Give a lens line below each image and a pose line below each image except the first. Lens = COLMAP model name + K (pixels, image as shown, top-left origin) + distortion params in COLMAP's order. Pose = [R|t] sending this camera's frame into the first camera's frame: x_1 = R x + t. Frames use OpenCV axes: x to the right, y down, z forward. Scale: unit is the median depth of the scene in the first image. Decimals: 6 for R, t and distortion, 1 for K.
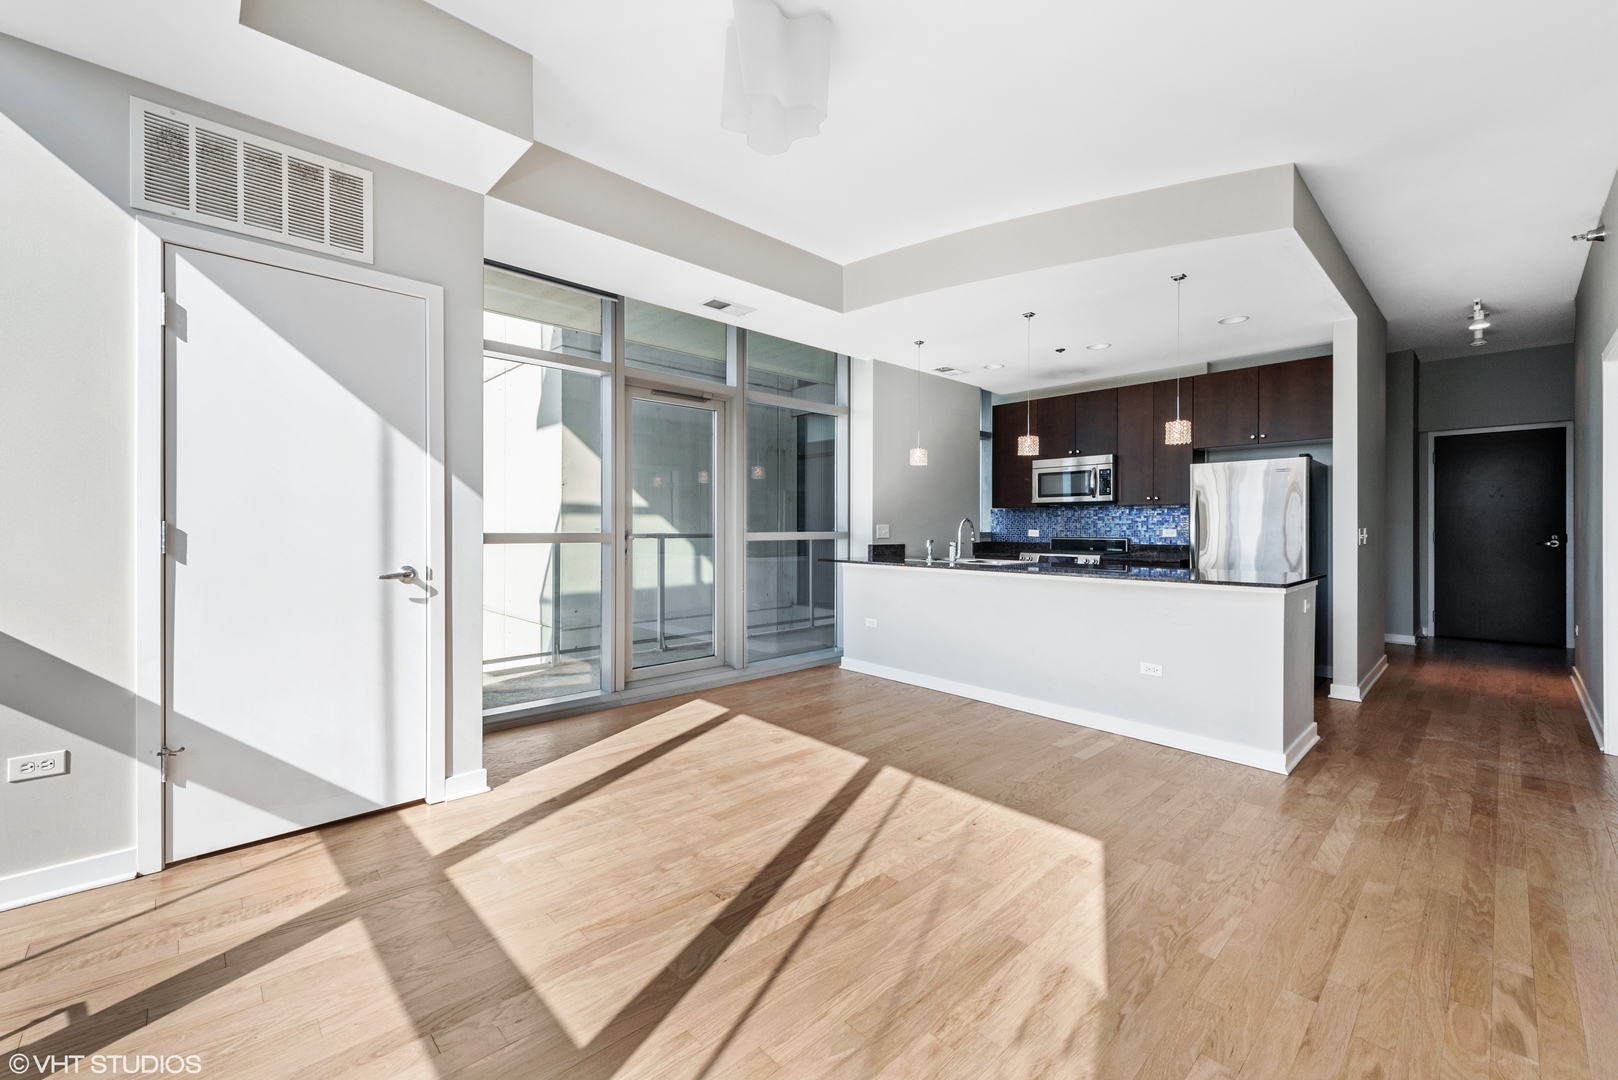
lens RADIAL K [[647.9, 0, 811.0], [0, 647.9, 526.9], [0, 0, 1]] dist [-0.001625, -0.000425]
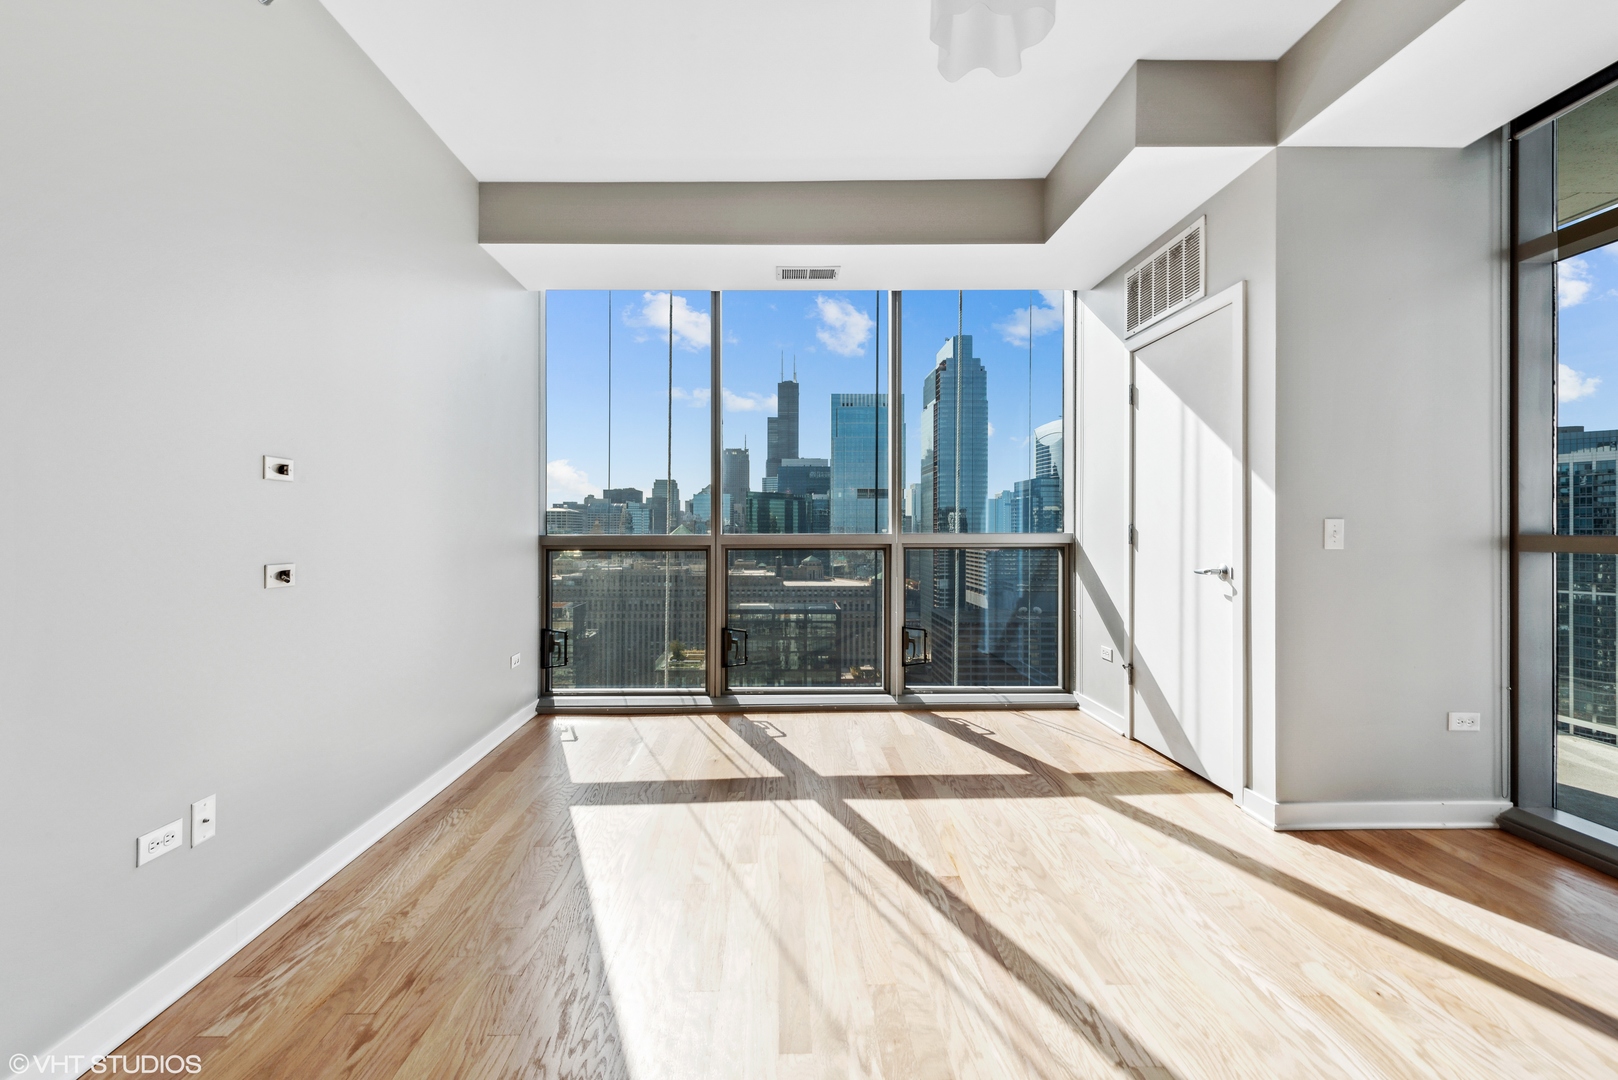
lens RADIAL K [[650.0, 0, 780.3], [0, 650.0, 531.6], [0, 0, 1]] dist [-0.001885, -0.000615]
pose [[-0.693588, -0.001909, -0.720370, 0.743036], [-0.000811, 0.999998, -0.001869, 0.011735], [0.720372, -0.000712, -0.693588, 1.416085]]
